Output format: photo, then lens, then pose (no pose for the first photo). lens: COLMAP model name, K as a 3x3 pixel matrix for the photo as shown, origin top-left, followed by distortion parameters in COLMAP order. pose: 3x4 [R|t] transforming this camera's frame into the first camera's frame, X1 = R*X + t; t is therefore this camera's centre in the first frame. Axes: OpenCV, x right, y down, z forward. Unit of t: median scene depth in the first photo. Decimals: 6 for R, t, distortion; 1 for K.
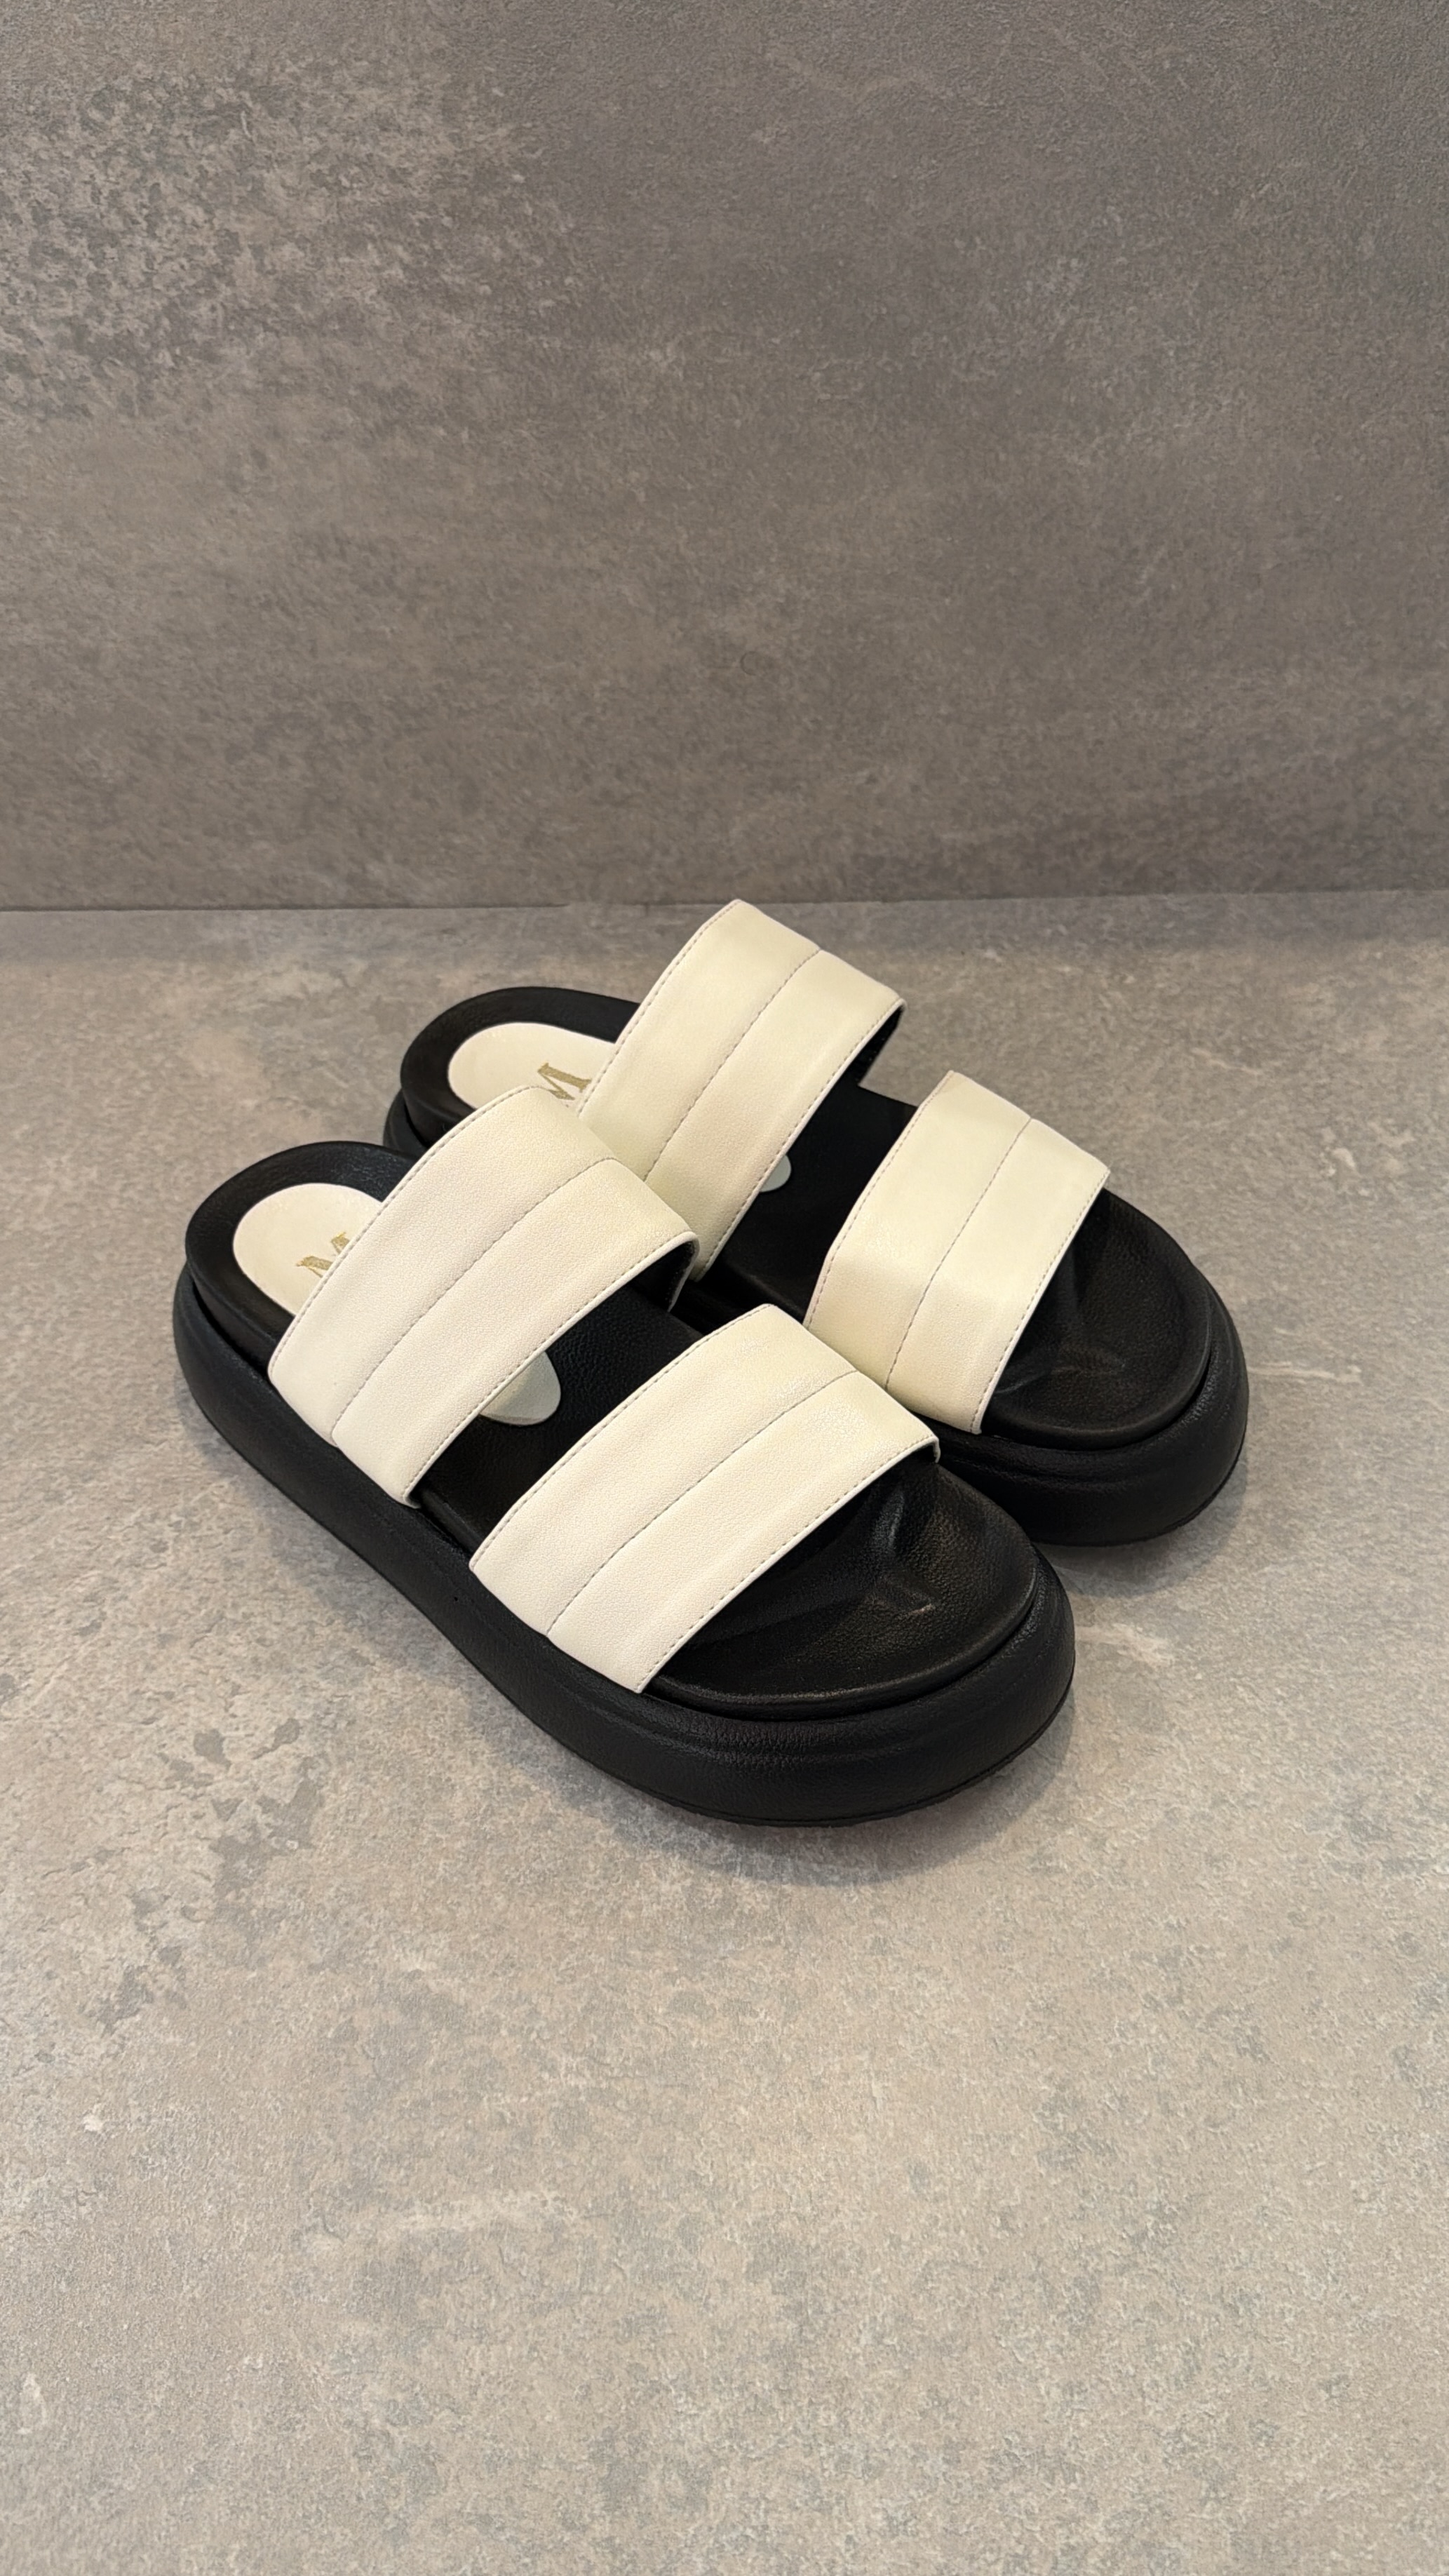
lens RADIAL K [[2173.7, 0, 729.8], [0, 2173.7, 1300.0], [0, 0, 1]] dist [0.134427, -0.317472]
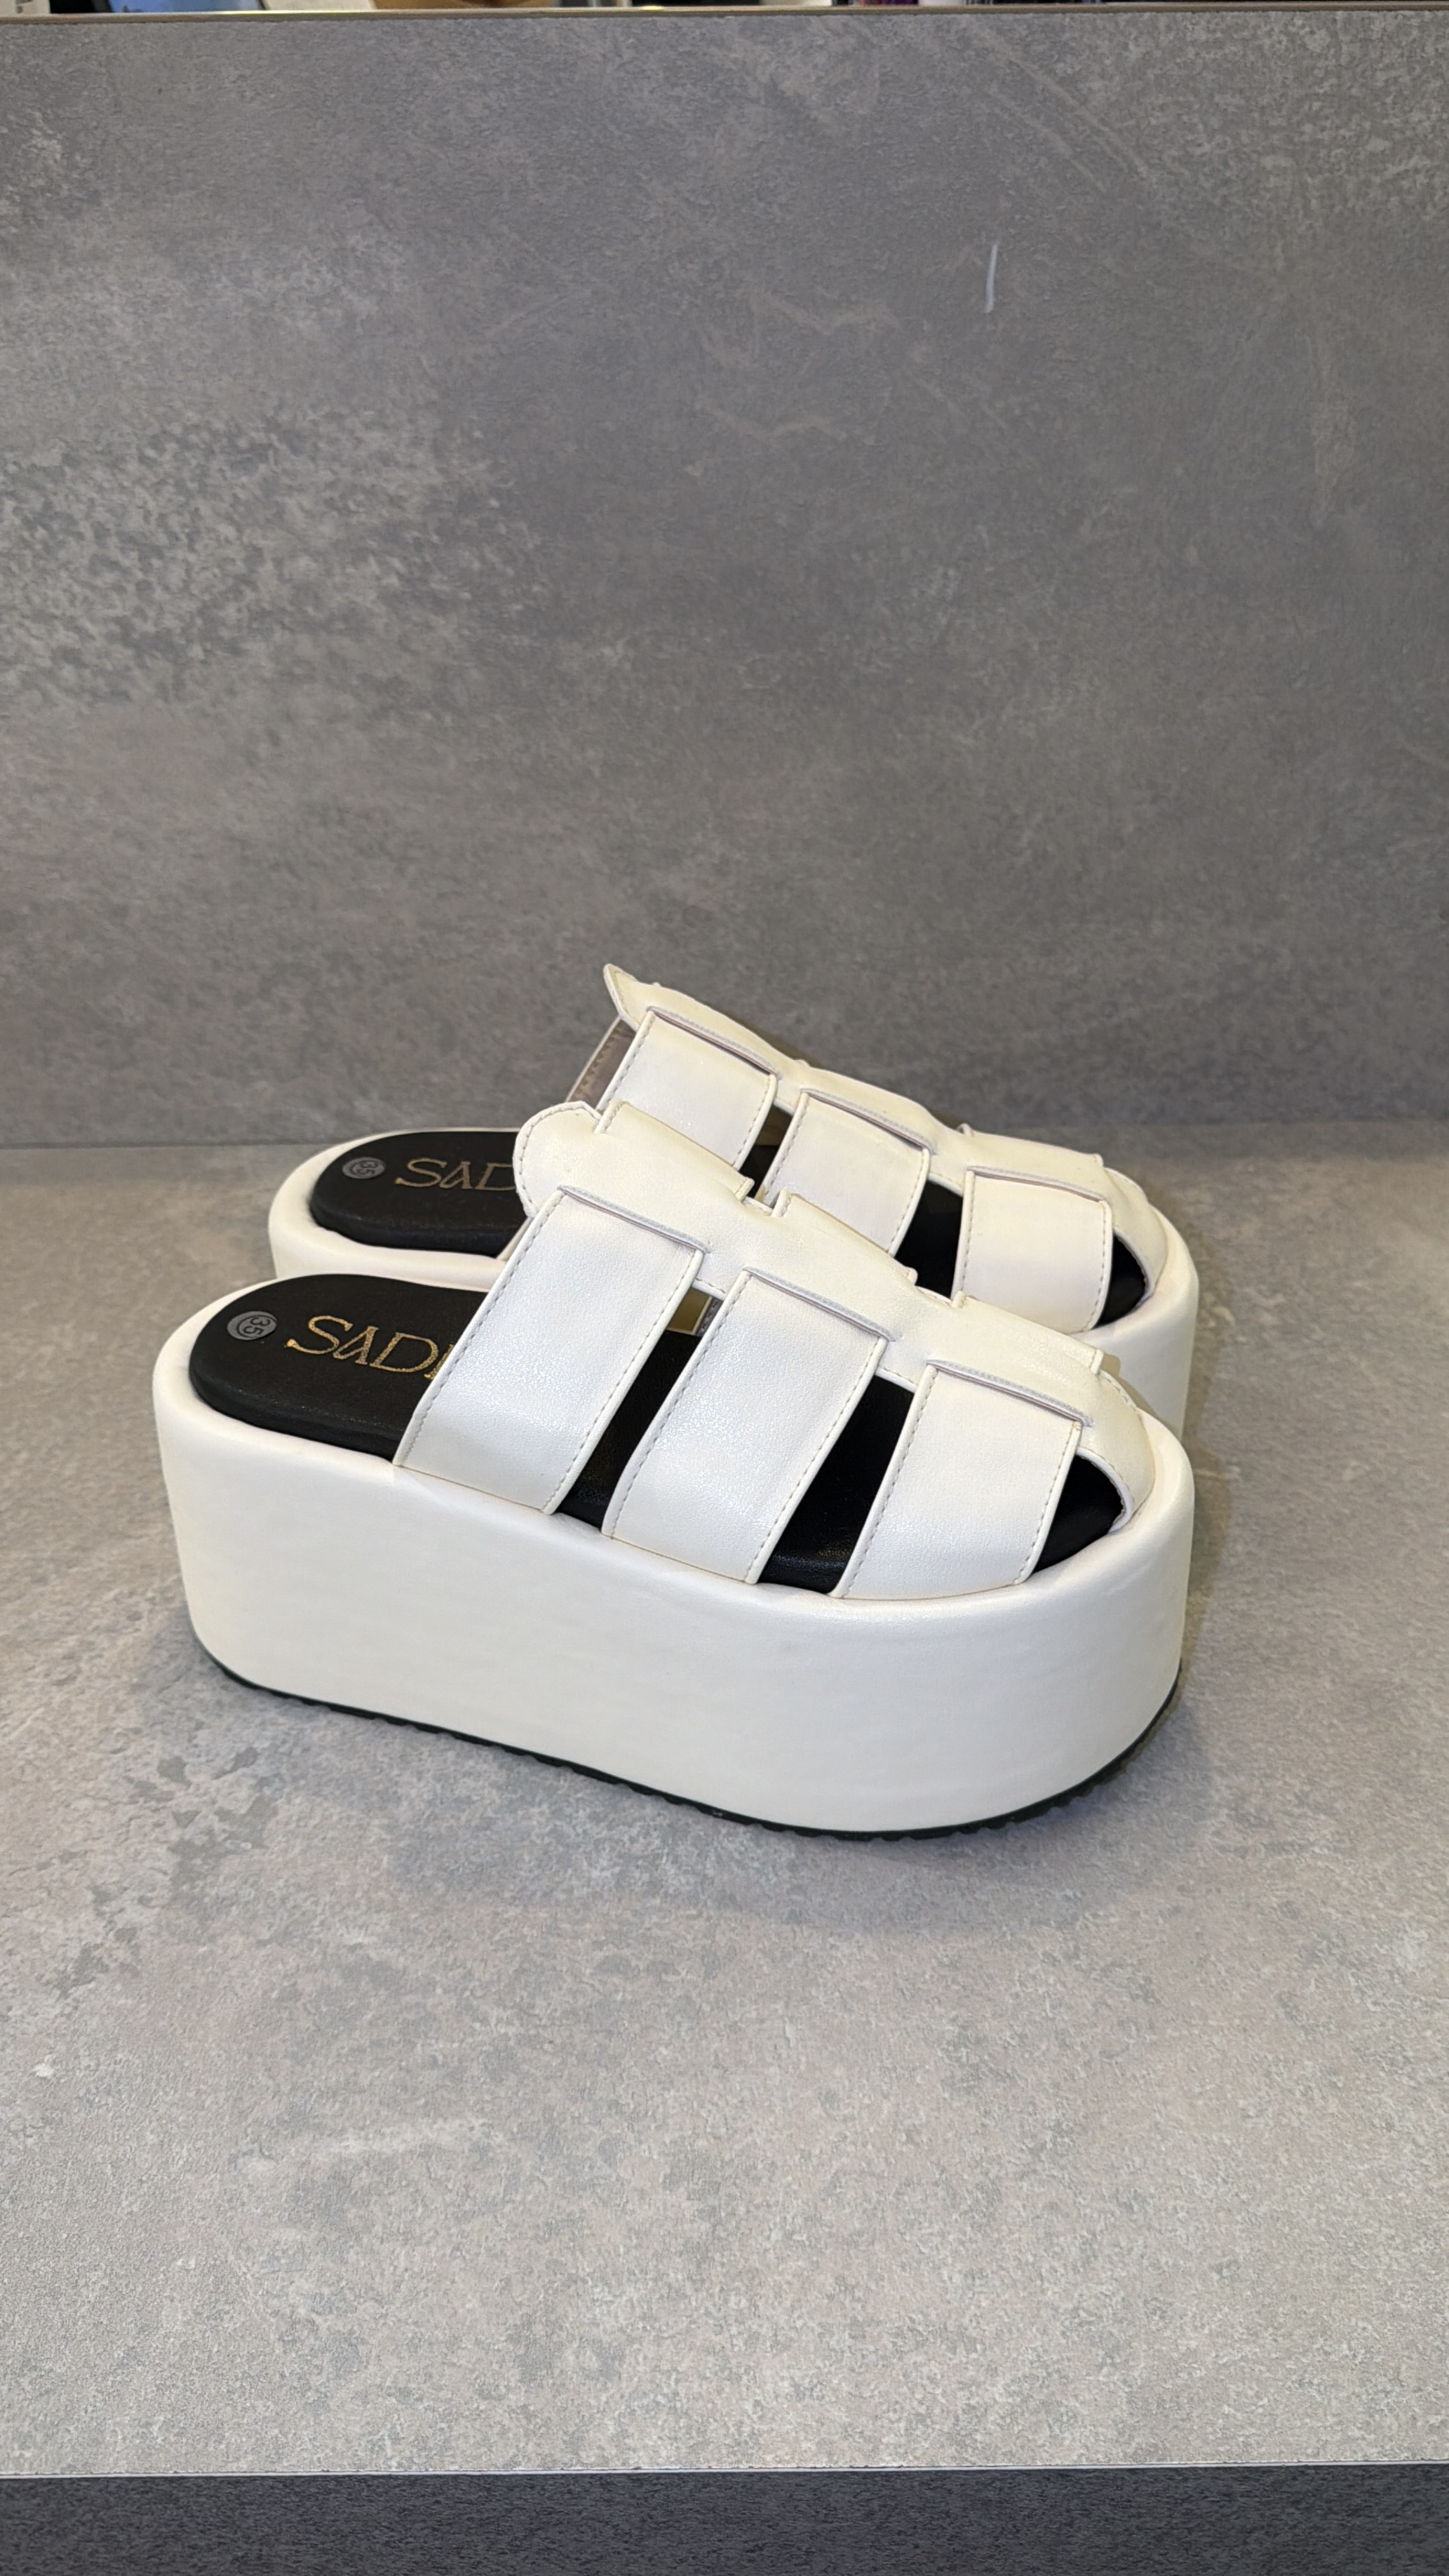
lens RADIAL K [[2159.5, 0, 734.7], [0, 2159.5, 1296.2], [0, 0, 1]] dist [0.186682, -0.480626]
pose [[0.999956, -0.003814, 0.008599, 0.024254], [0.005736, 0.971732, -0.236016, 0.198063], [-0.007456, 0.236055, 0.971711, -0.079581]]
